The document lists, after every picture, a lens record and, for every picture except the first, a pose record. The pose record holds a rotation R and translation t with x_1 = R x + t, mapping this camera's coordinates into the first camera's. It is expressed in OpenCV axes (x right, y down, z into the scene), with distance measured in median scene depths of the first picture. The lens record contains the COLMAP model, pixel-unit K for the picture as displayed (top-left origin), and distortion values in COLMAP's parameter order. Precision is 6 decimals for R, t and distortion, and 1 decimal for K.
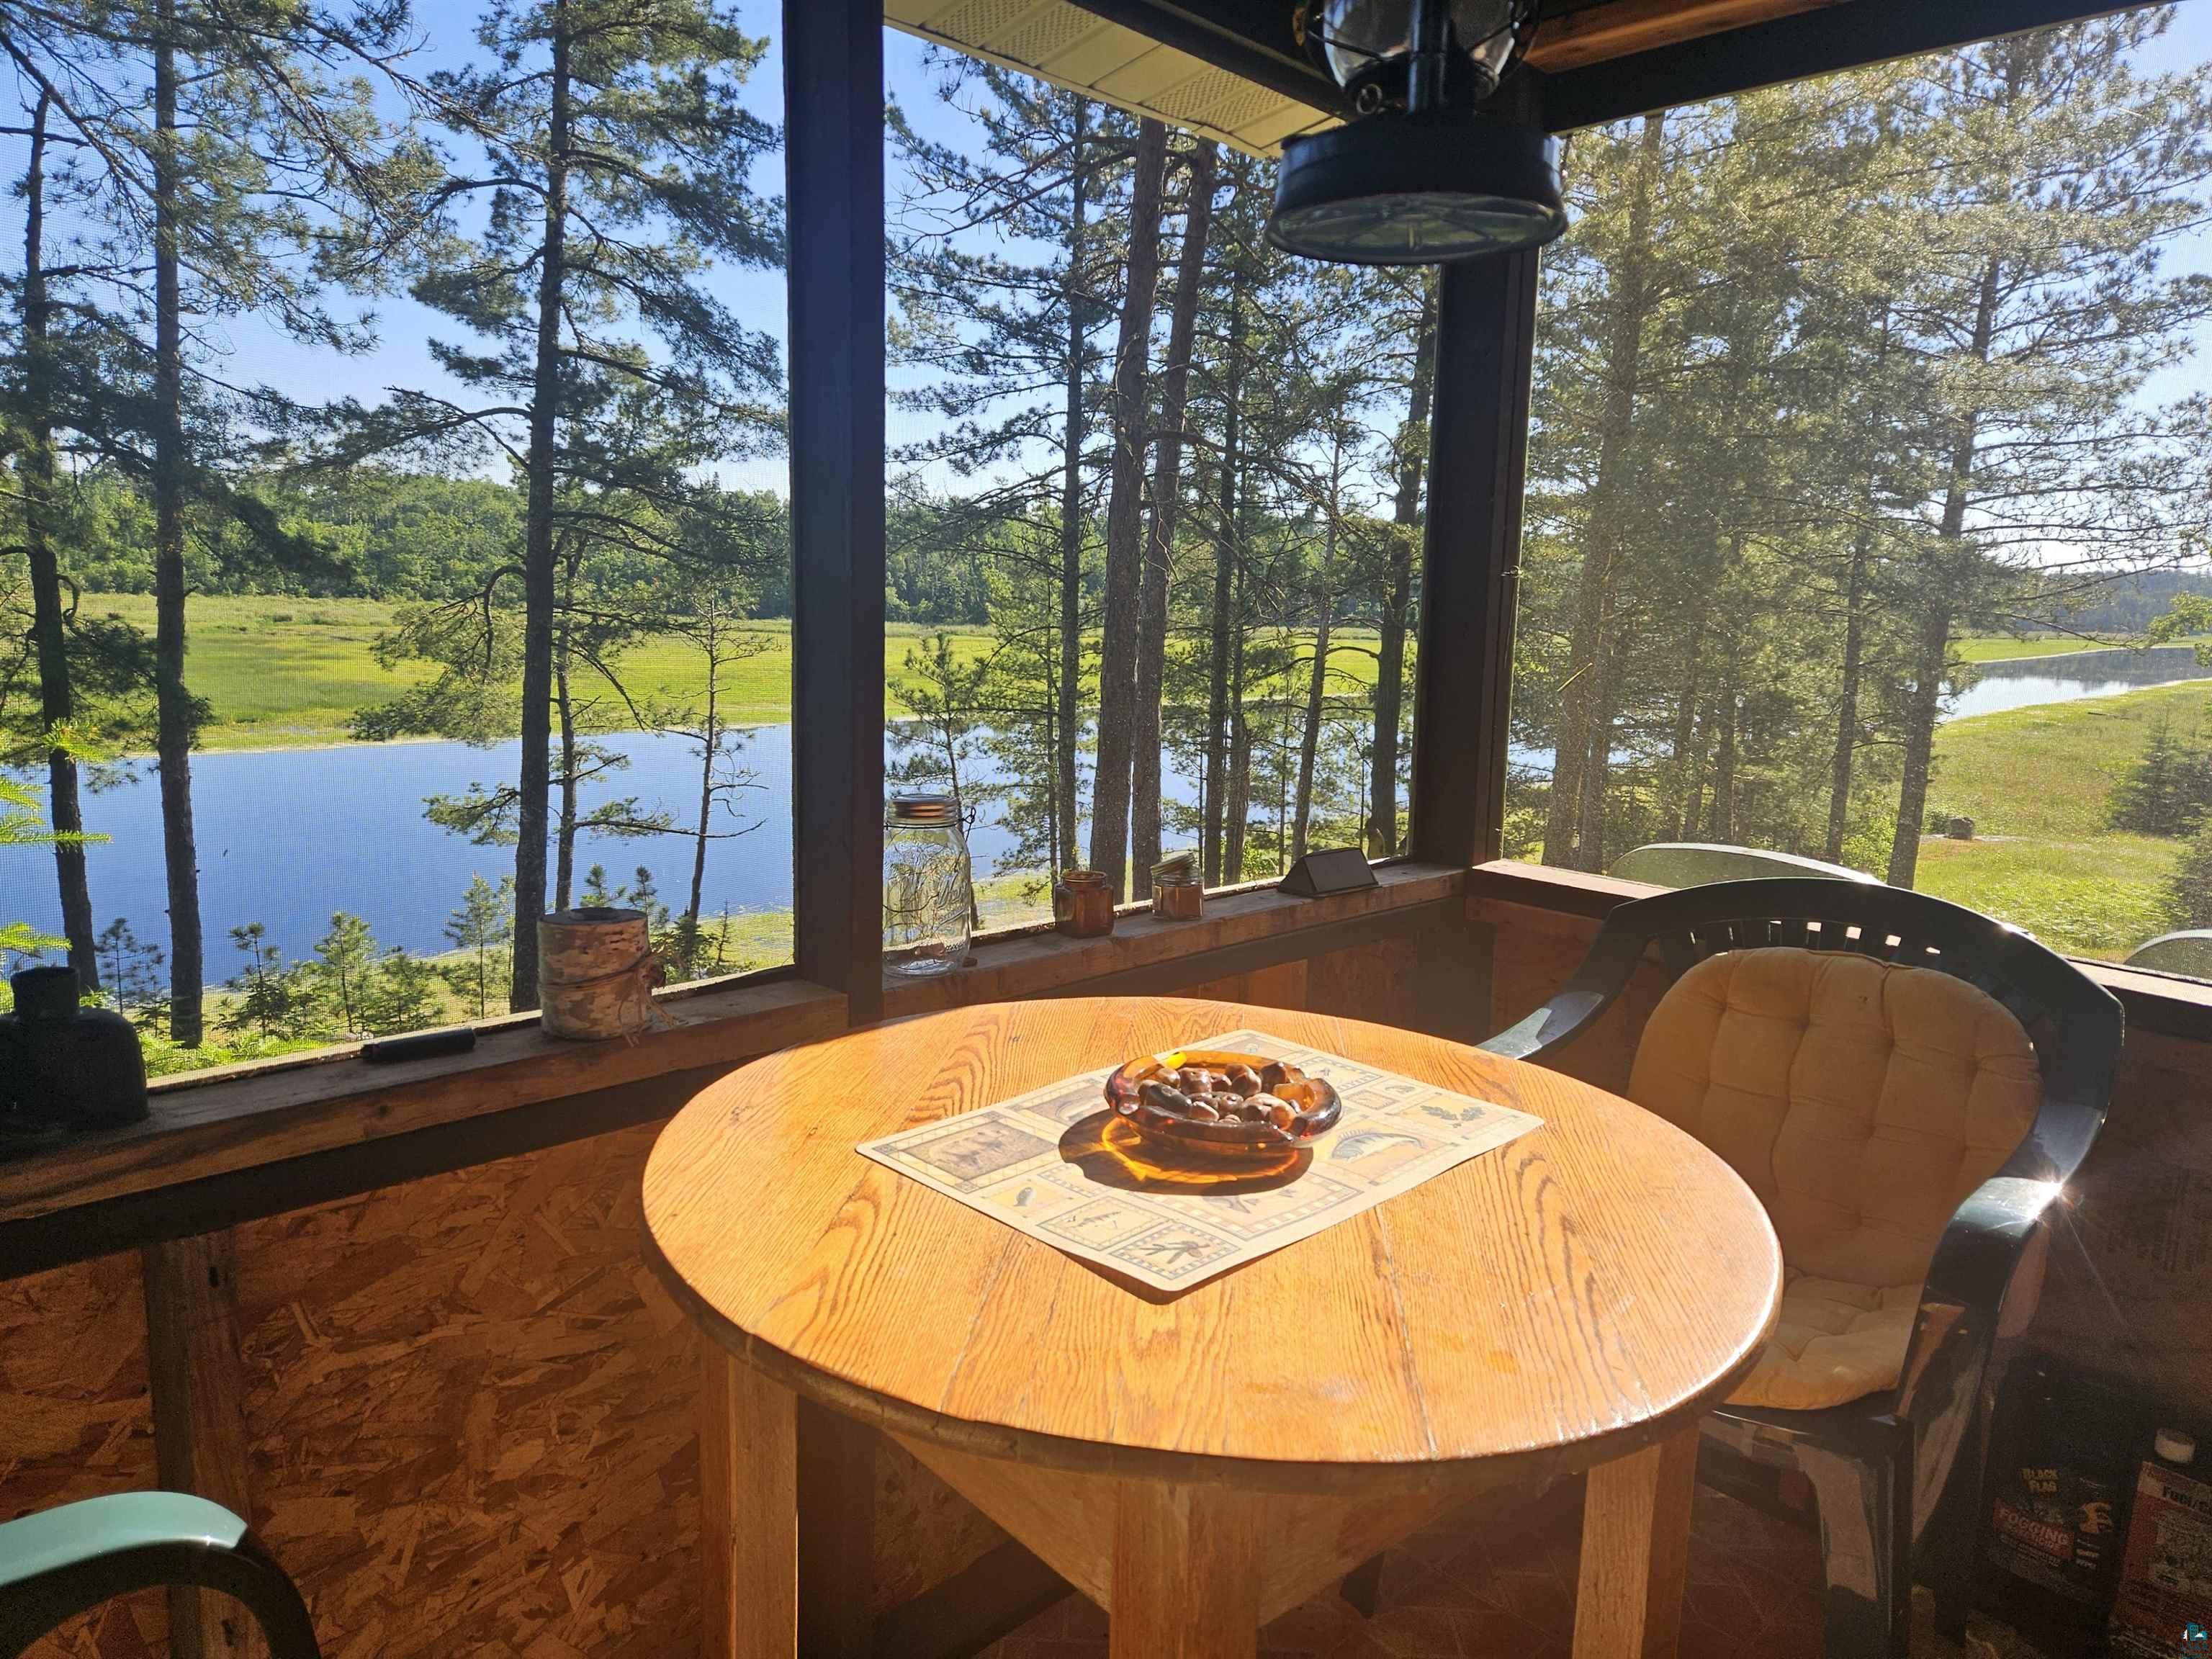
lens RADIAL K [[1474.7, 0, 1117.7], [0, 1474.7, 817.1], [0, 0, 1]] dist [0.087508, -0.075192]
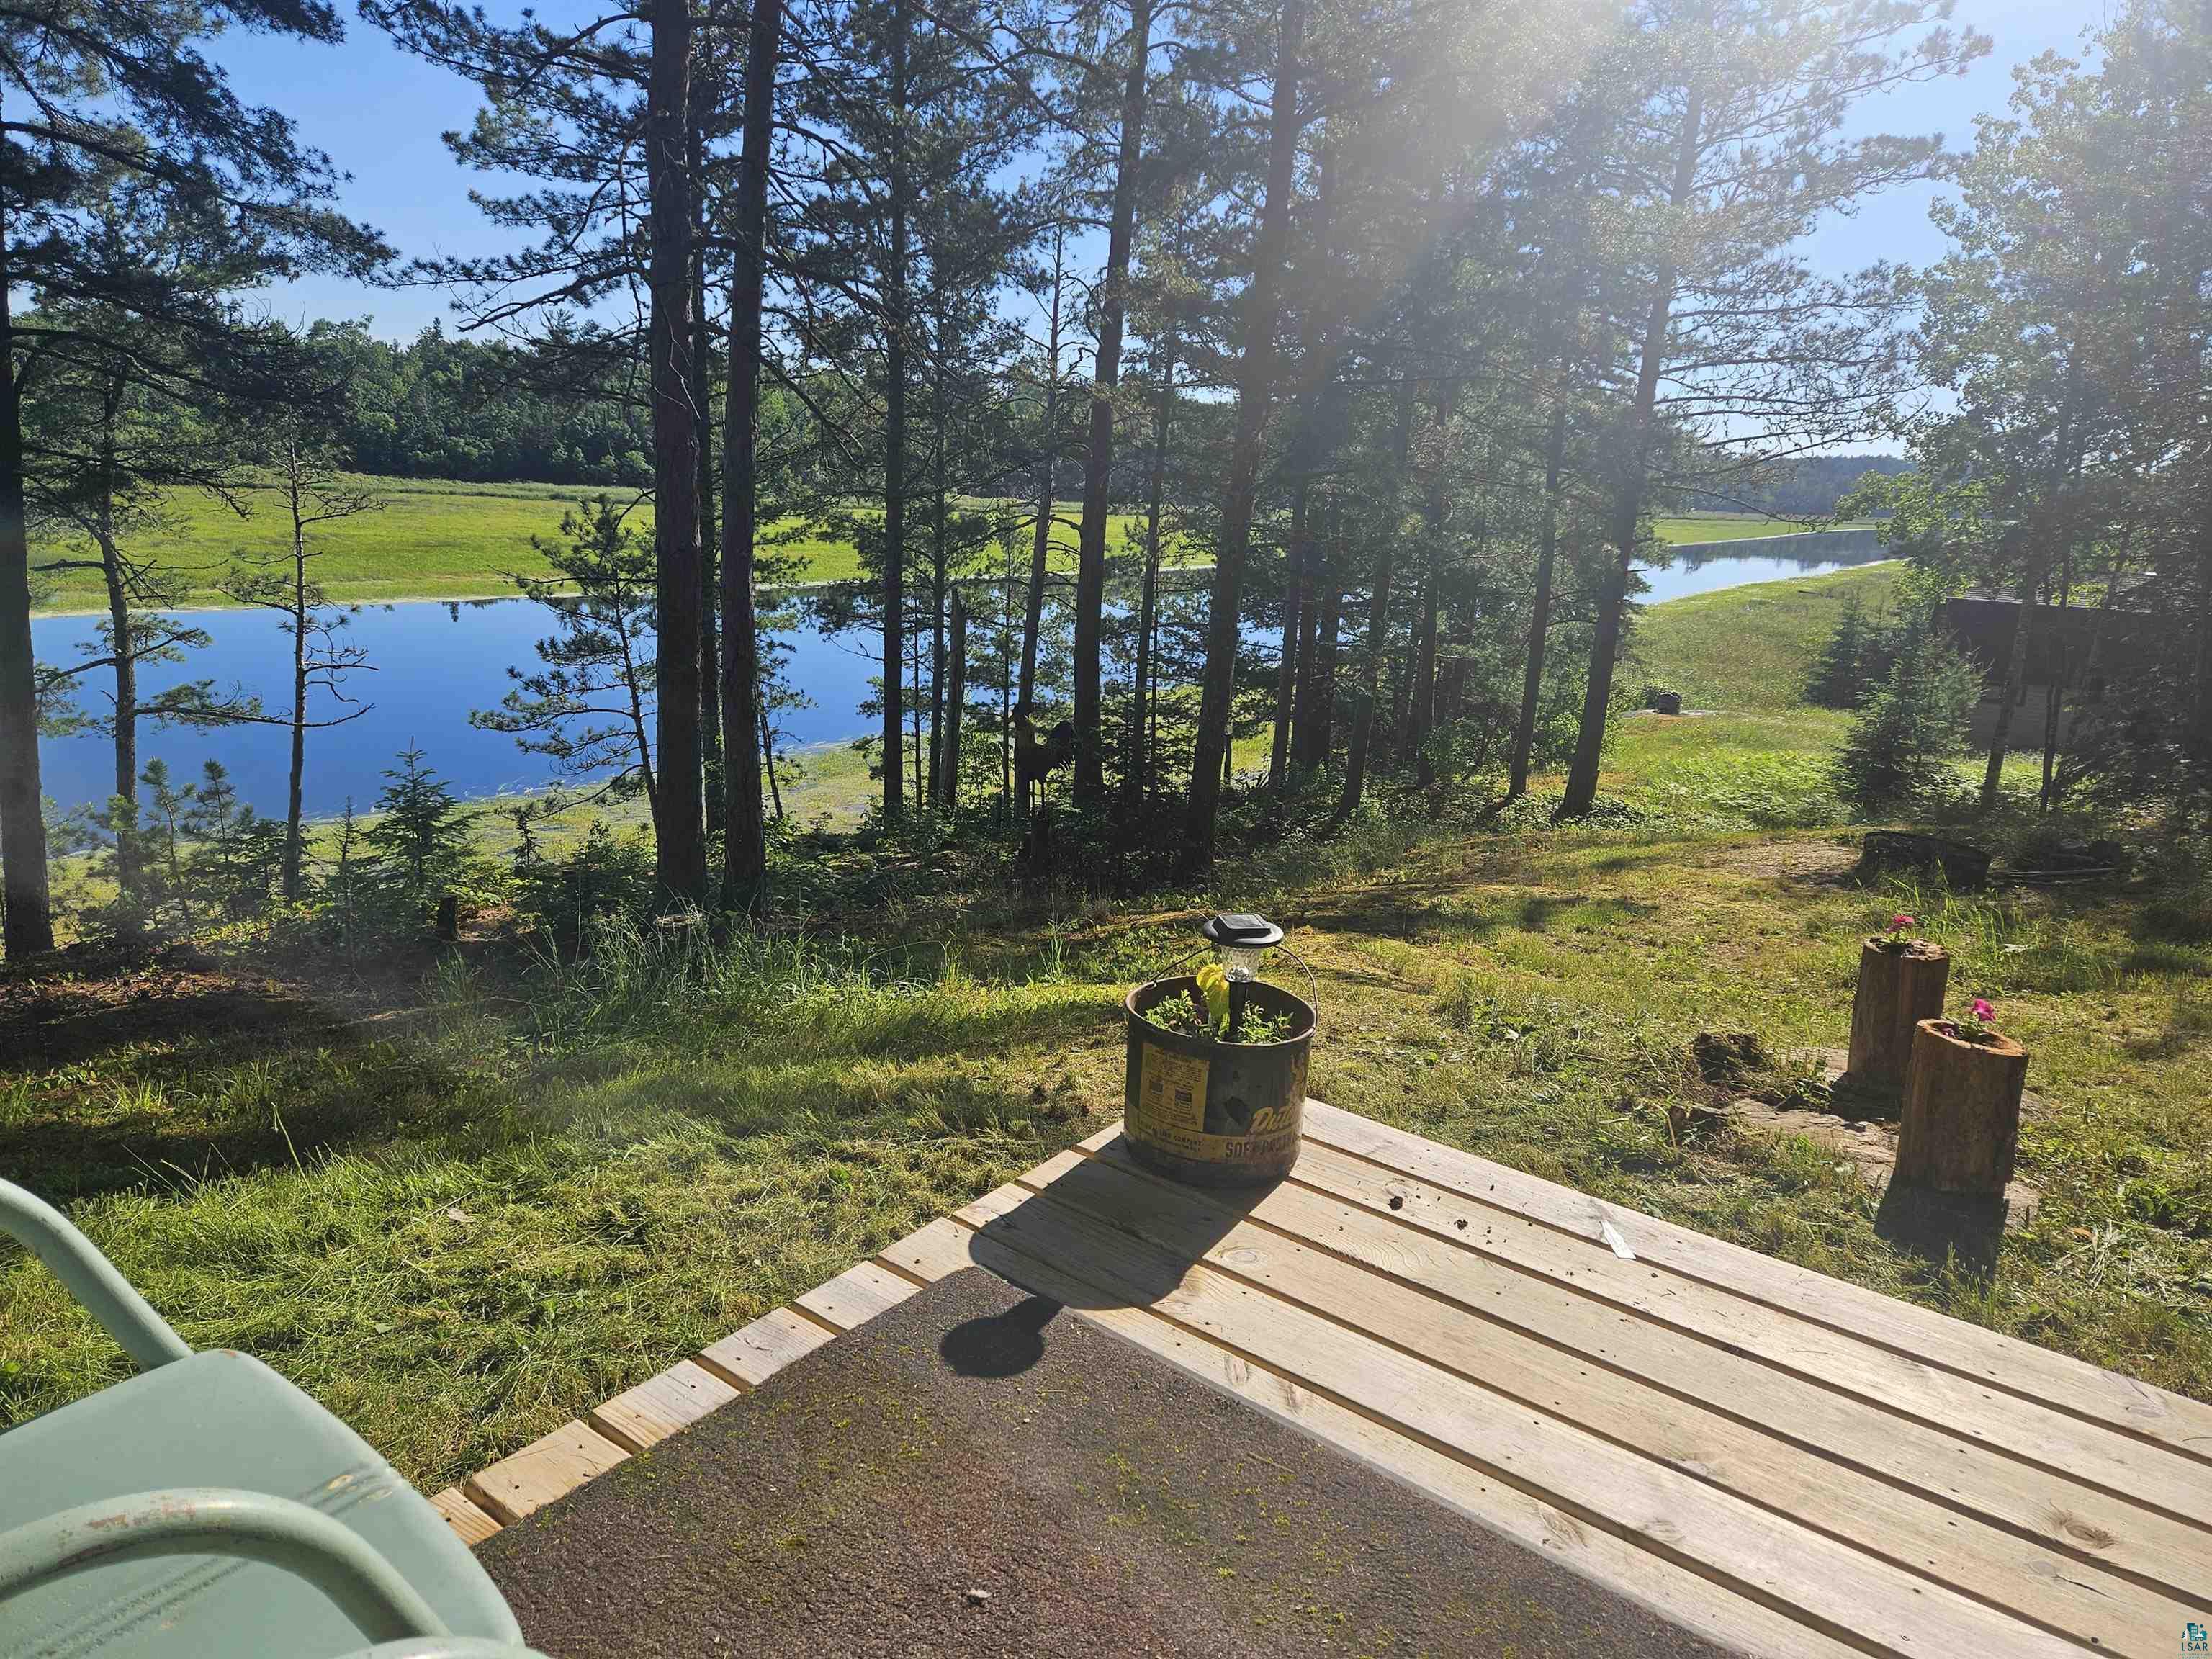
lens RADIAL K [[1467.1, 0, 1106.0], [0, 1467.1, 829.5], [0, 0, 1]] dist [0.087715, -0.068300]
pose [[0.990705, -0.017858, 0.134853, 0.082590], [0.005497, 0.995792, 0.091479, -0.004106], [-0.135919, -0.089888, 0.986634, 0.075272]]
